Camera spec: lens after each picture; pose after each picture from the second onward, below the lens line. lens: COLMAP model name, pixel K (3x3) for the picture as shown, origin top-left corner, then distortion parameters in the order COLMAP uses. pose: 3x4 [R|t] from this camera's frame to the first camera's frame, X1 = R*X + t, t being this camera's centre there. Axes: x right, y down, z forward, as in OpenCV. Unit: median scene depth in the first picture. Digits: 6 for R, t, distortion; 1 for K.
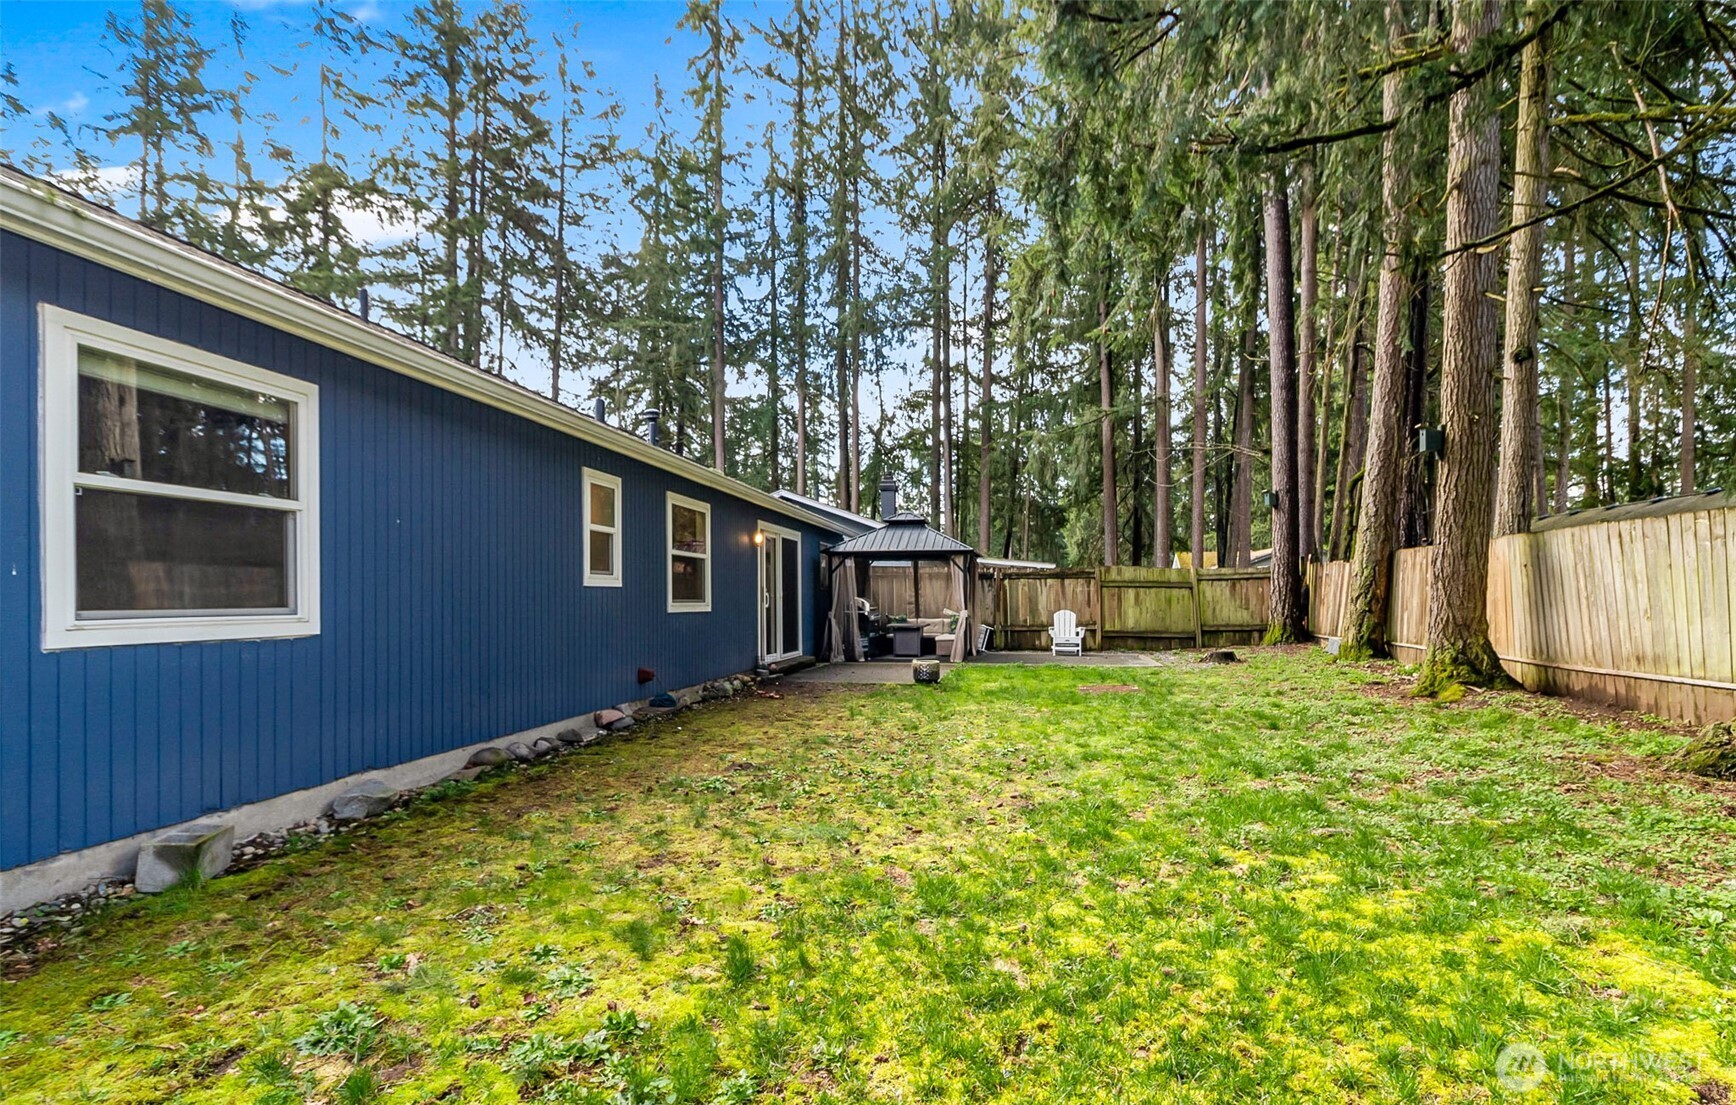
lens RADIAL K [[816.9, 0, 872.1], [0, 816.9, 589.3], [0, 0, 1]] dist [0.002018, 0.000357]
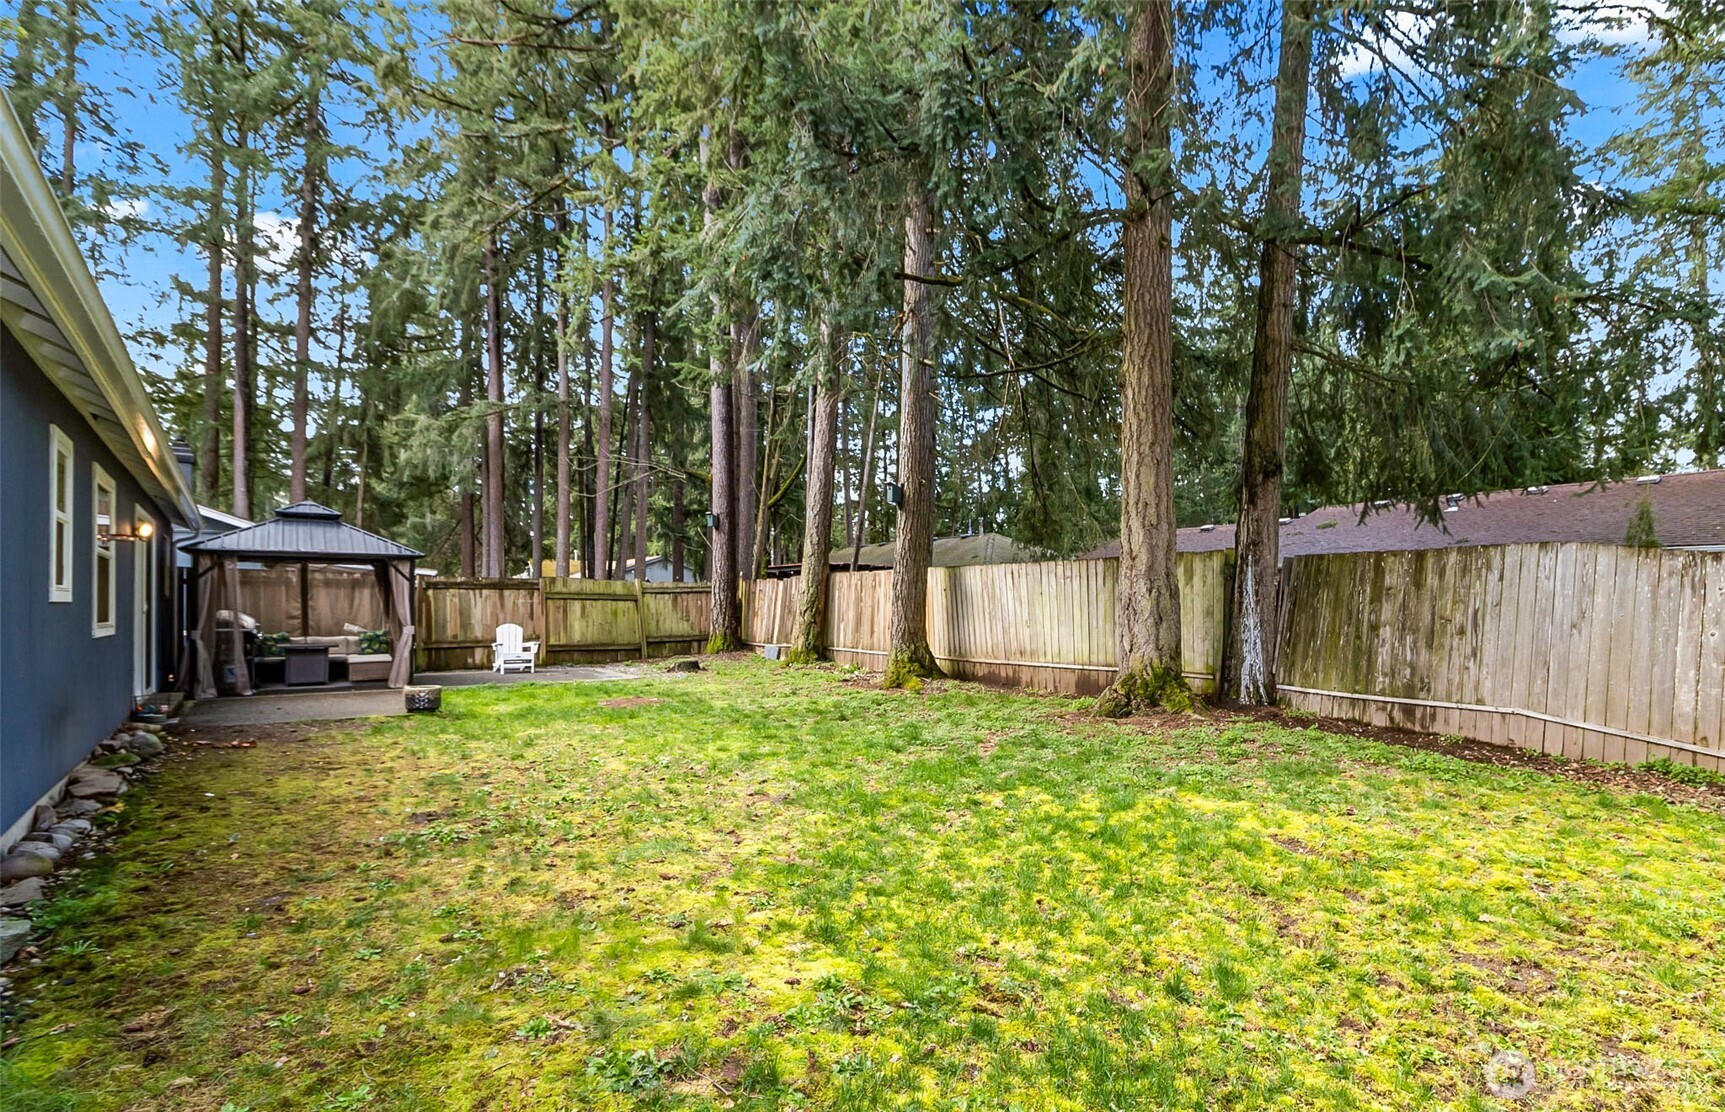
lens RADIAL K [[892.7, 0, 863.5], [0, 892.7, 583.1], [0, 0, 1]] dist [-0.001876, 0.000037]
pose [[0.709529, 0.017983, 0.704446, -0.415612], [-0.007940, 0.999815, -0.017527, -0.013100], [-0.704631, 0.006843, 0.709541, 0.007690]]
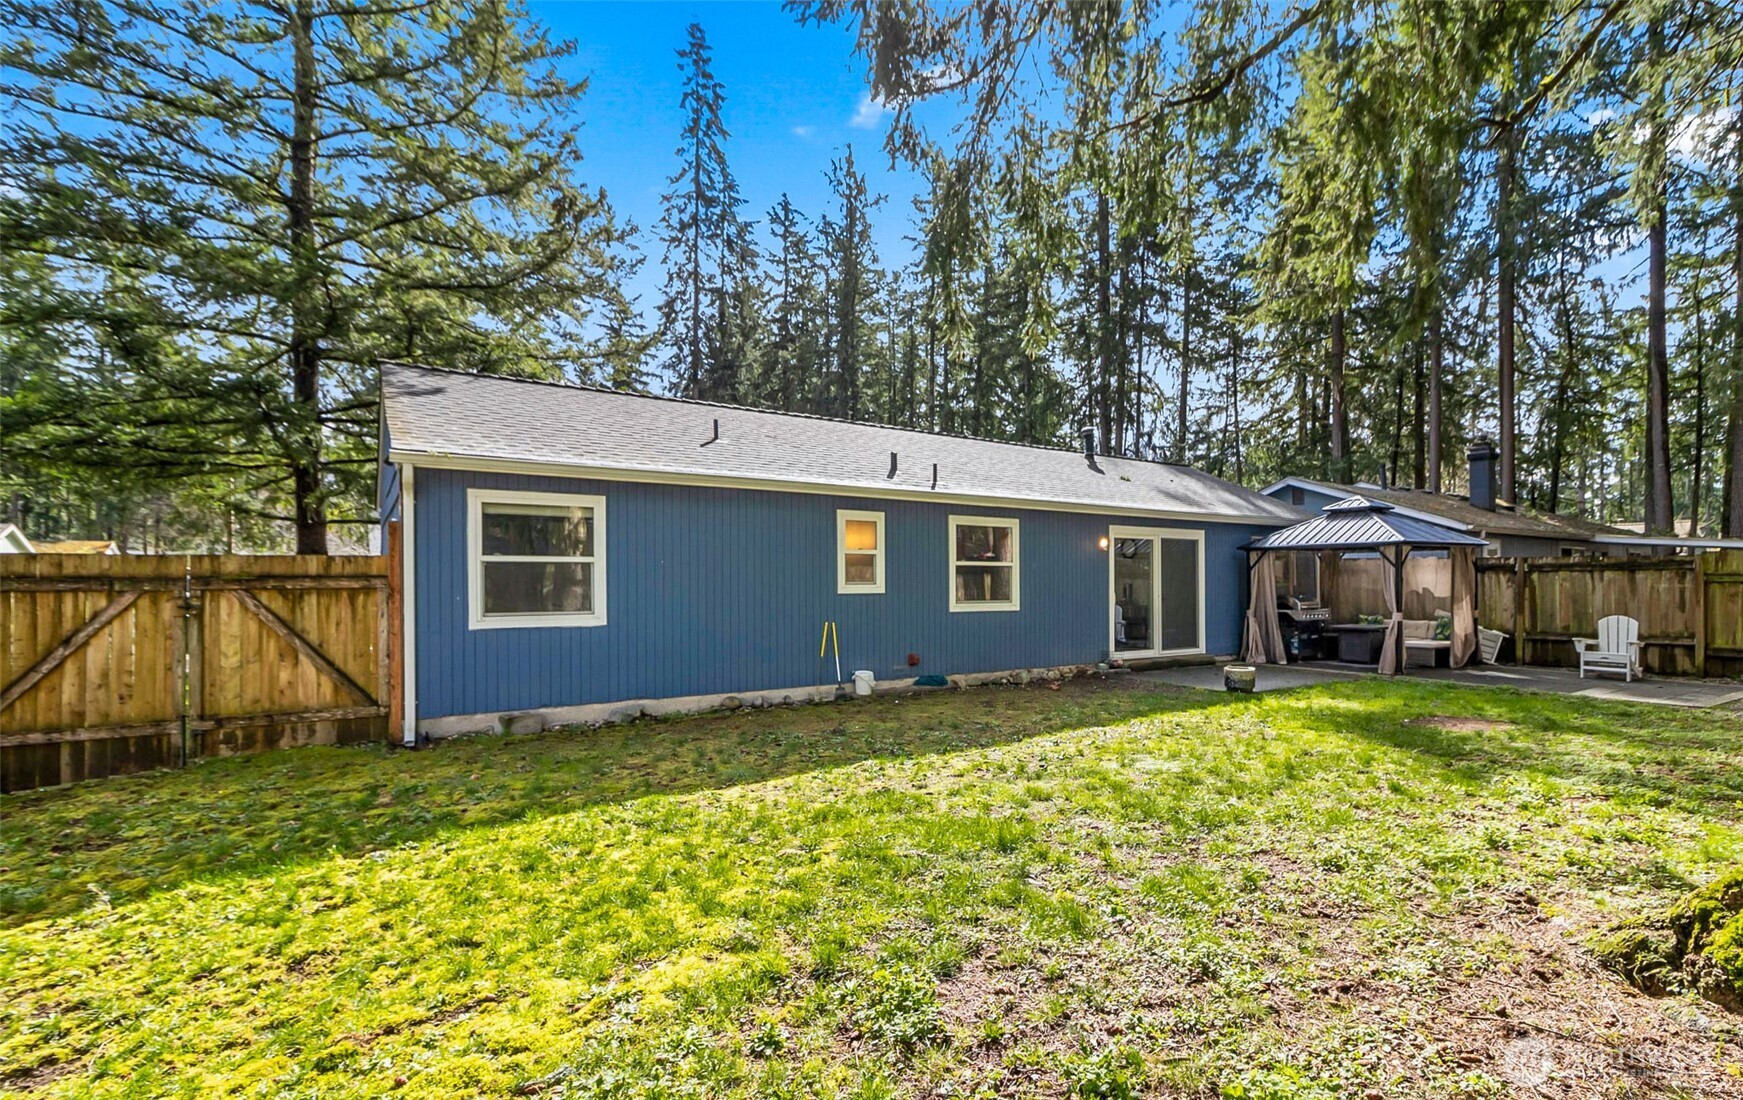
lens RADIAL K [[755.3, 0, 869.5], [0, 755.3, 581.8], [0, 0, 1]] dist [-0.000740, -0.000237]
pose [[0.668692, -0.000855, -0.743539, 0.638794], [0.008843, 0.999938, 0.006802, -0.031902], [0.743487, -0.011124, 0.668658, 0.159423]]
